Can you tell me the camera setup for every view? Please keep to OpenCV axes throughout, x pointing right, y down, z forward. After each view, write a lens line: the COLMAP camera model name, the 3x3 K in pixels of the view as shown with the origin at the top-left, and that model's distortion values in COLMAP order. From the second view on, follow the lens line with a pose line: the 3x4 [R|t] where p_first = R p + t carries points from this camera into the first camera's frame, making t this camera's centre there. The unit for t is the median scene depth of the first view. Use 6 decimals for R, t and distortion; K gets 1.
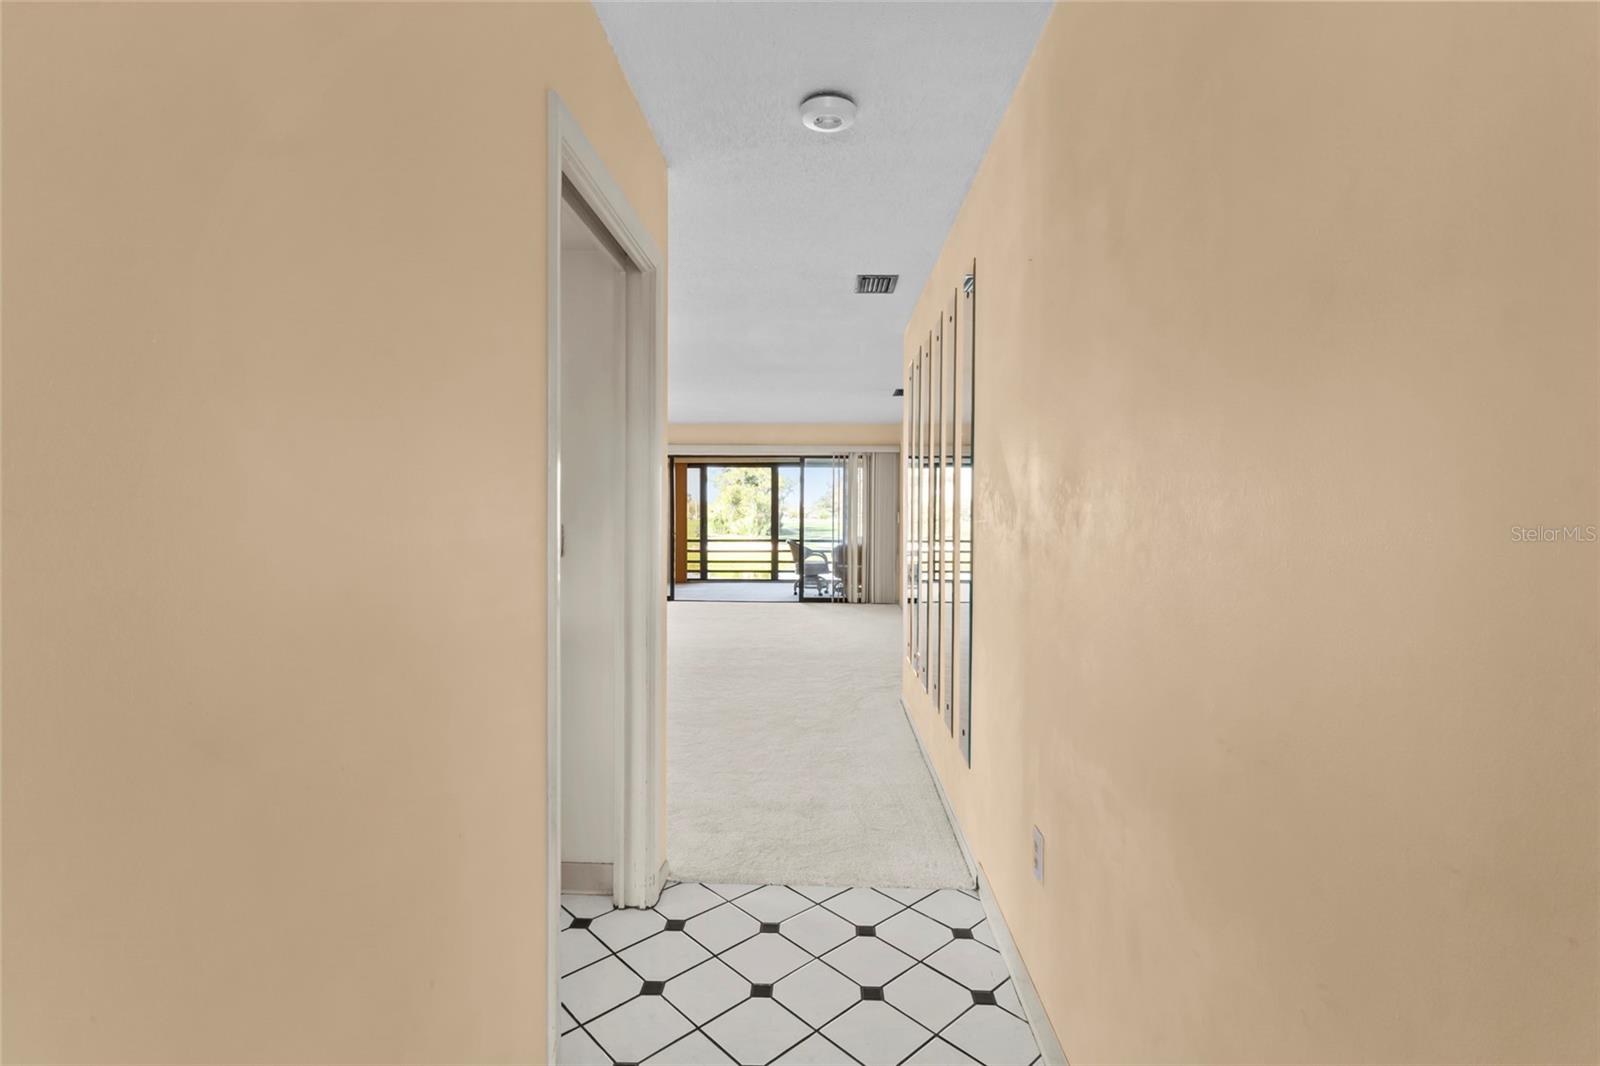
lens RADIAL K [[752.2, 0, 806.0], [0, 752.2, 537.5], [0, 0, 1]] dist [0.024612, 0.000942]
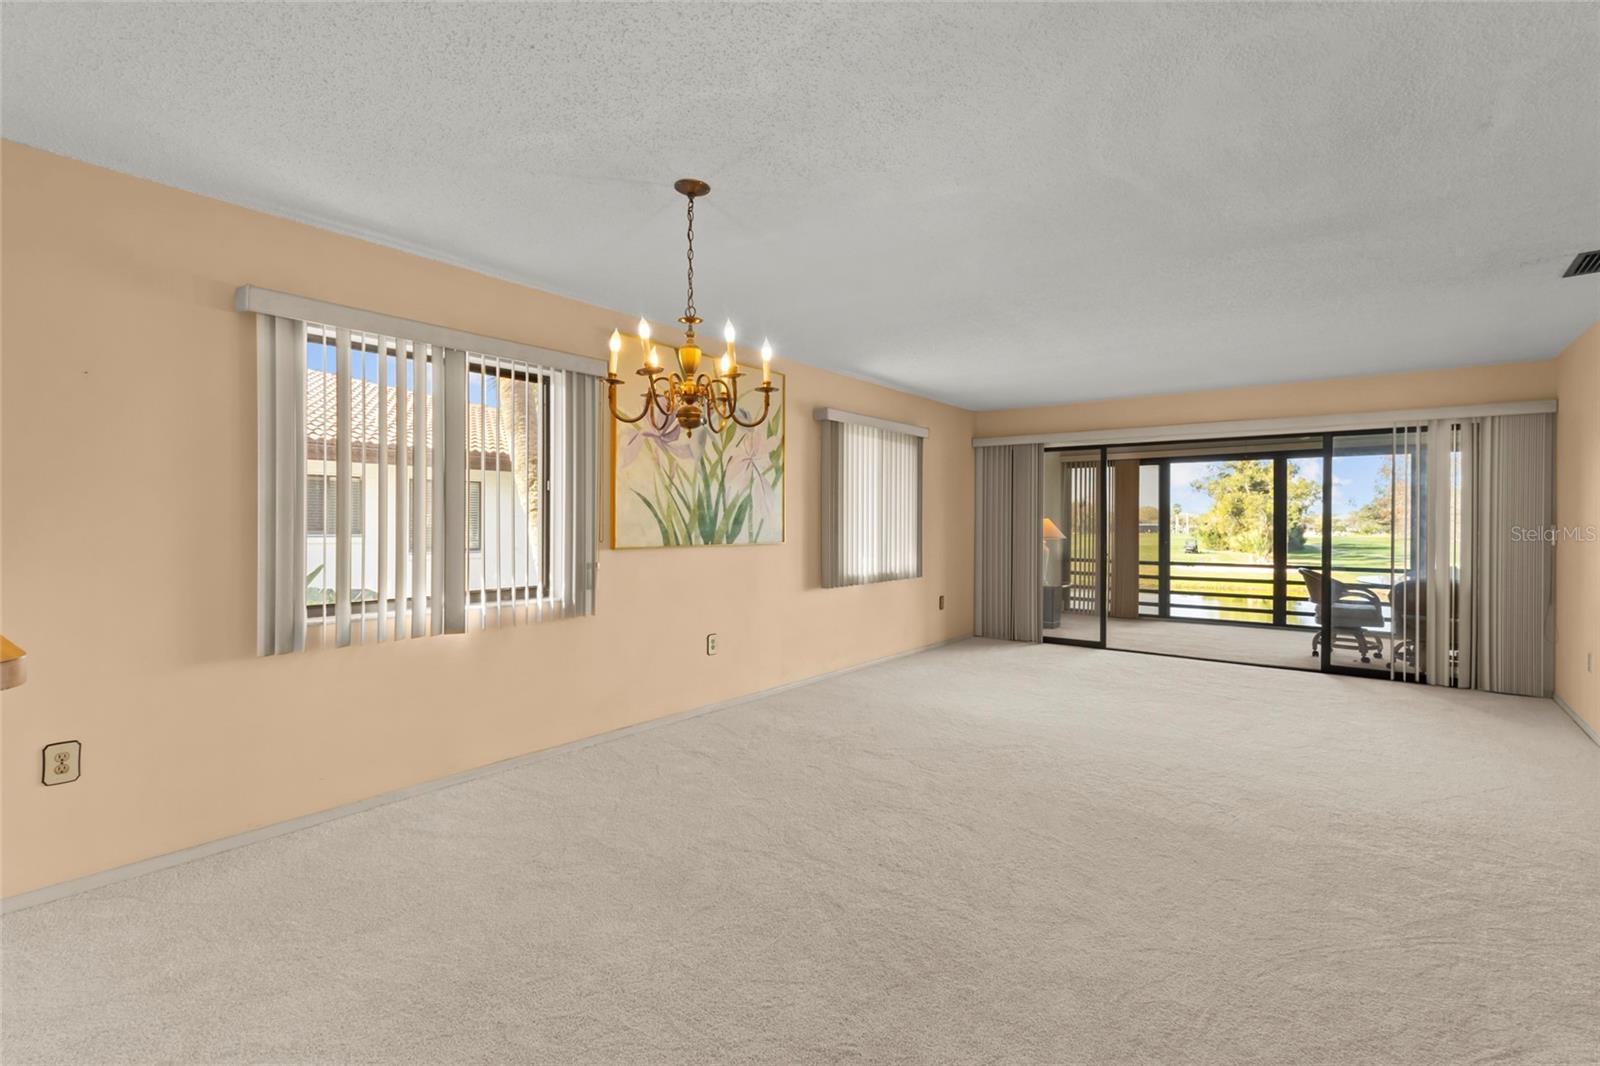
lens RADIAL K [[752.2, 0, 804.4], [0, 752.2, 525.3], [0, 0, 1]] dist [0.024612, 0.000942]
pose [[0.816599, -0.001076, -0.577205, 0.004562], [-0.018051, 0.999462, -0.027400, -0.007029], [0.576923, 0.032794, 0.816140, 0.214194]]
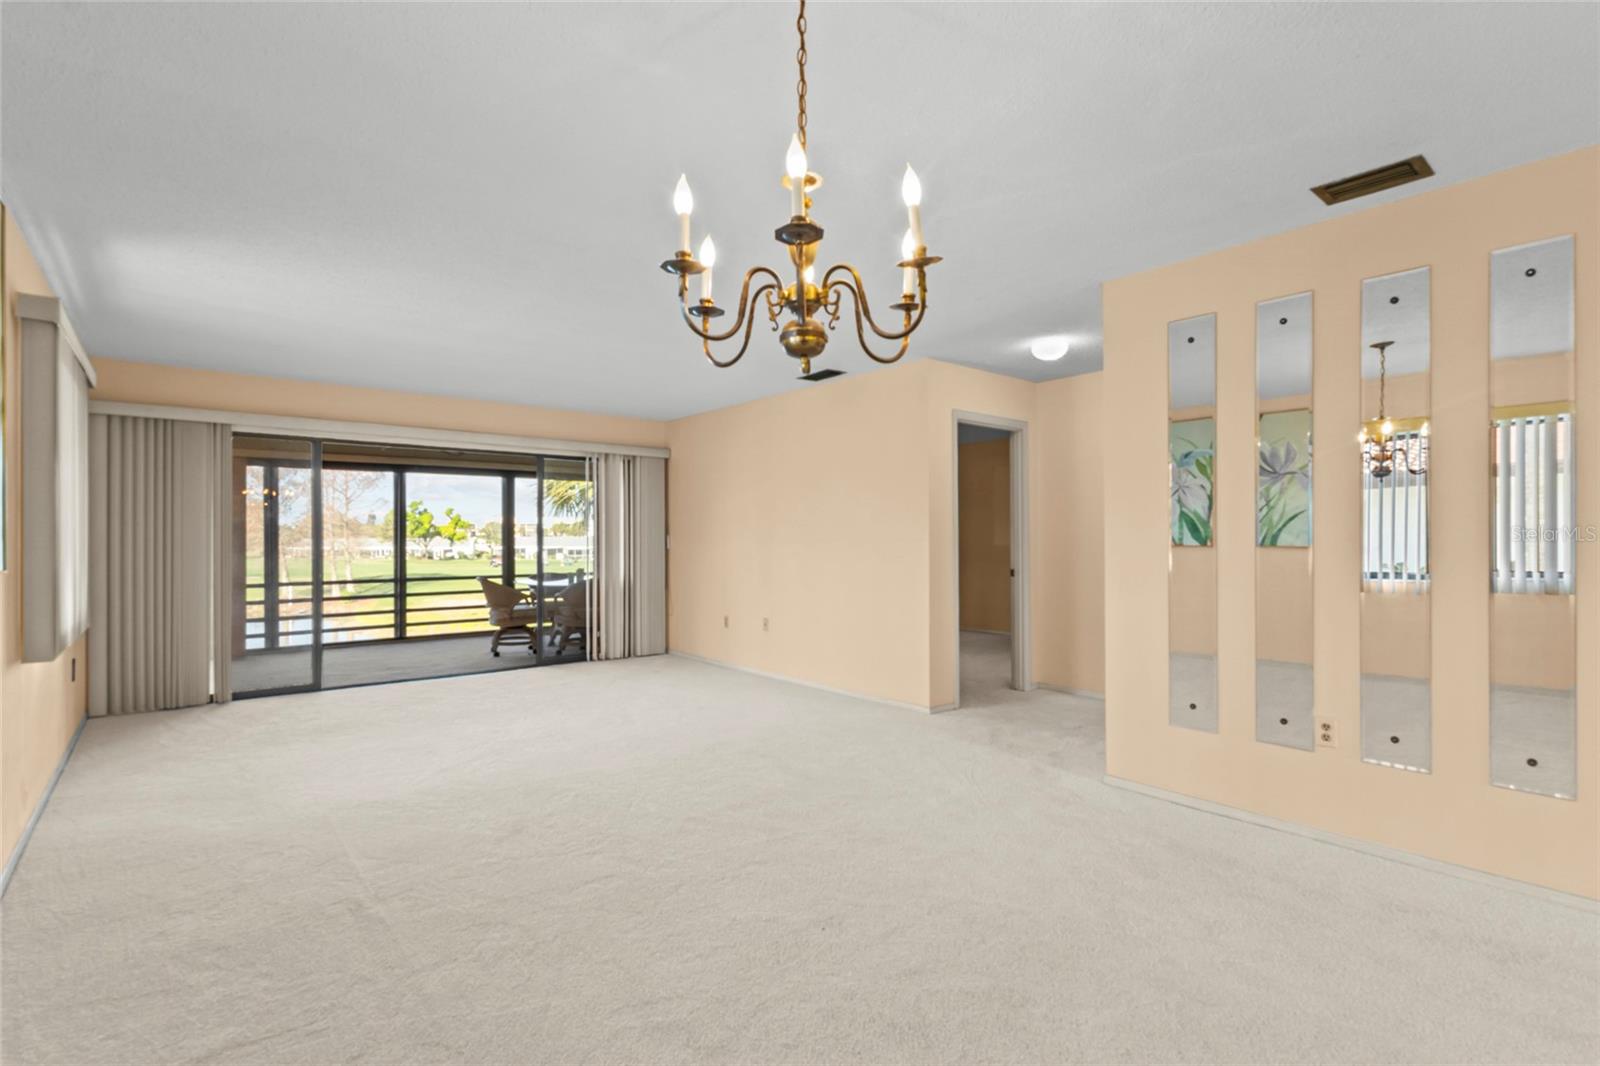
lens RADIAL K [[752.2, 0, 802.7], [0, 752.2, 539.6], [0, 0, 1]] dist [0.024612, 0.000942]
pose [[0.759889, -0.010693, 0.649965, -0.235850], [0.032045, 0.999265, -0.021025, -0.006427], [-0.649262, 0.036805, 0.759673, 0.272540]]
